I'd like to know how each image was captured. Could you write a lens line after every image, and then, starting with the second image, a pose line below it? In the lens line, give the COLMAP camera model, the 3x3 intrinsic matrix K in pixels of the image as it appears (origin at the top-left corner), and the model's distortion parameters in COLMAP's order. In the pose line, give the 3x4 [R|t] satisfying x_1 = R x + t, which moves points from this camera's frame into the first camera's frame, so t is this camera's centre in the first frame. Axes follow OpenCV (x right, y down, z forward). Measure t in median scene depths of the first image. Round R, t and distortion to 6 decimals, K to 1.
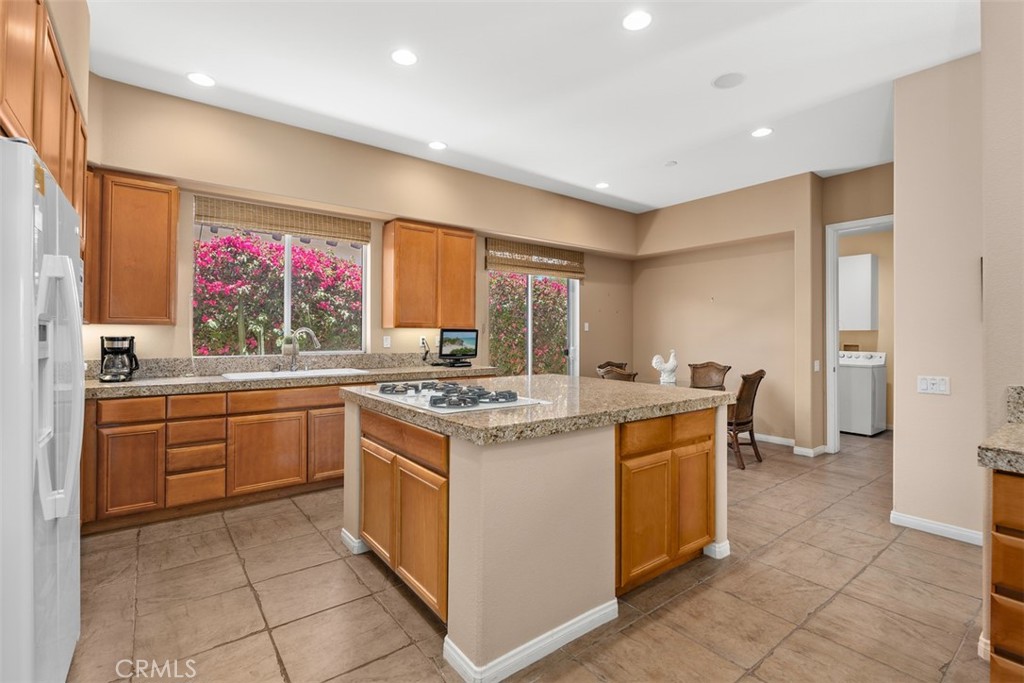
lens RADIAL K [[464.3, 0, 516.0], [0, 464.3, 338.1], [0, 0, 1]] dist [-0.002186, 0.000277]
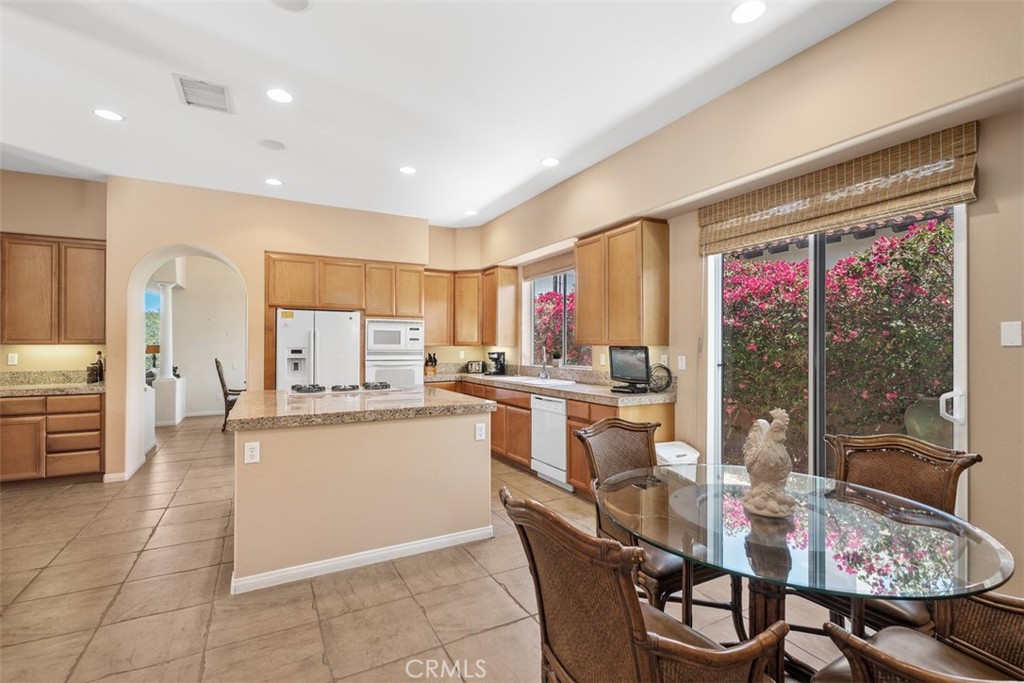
lens RADIAL K [[464.3, 0, 512.6], [0, 464.3, 345.5], [0, 0, 1]] dist [-0.002186, 0.000277]
pose [[-0.157493, -0.008434, -0.987484, 1.104349], [-0.011300, 0.999913, -0.006738, -0.020820], [0.987455, 0.010097, -0.157575, 1.456393]]
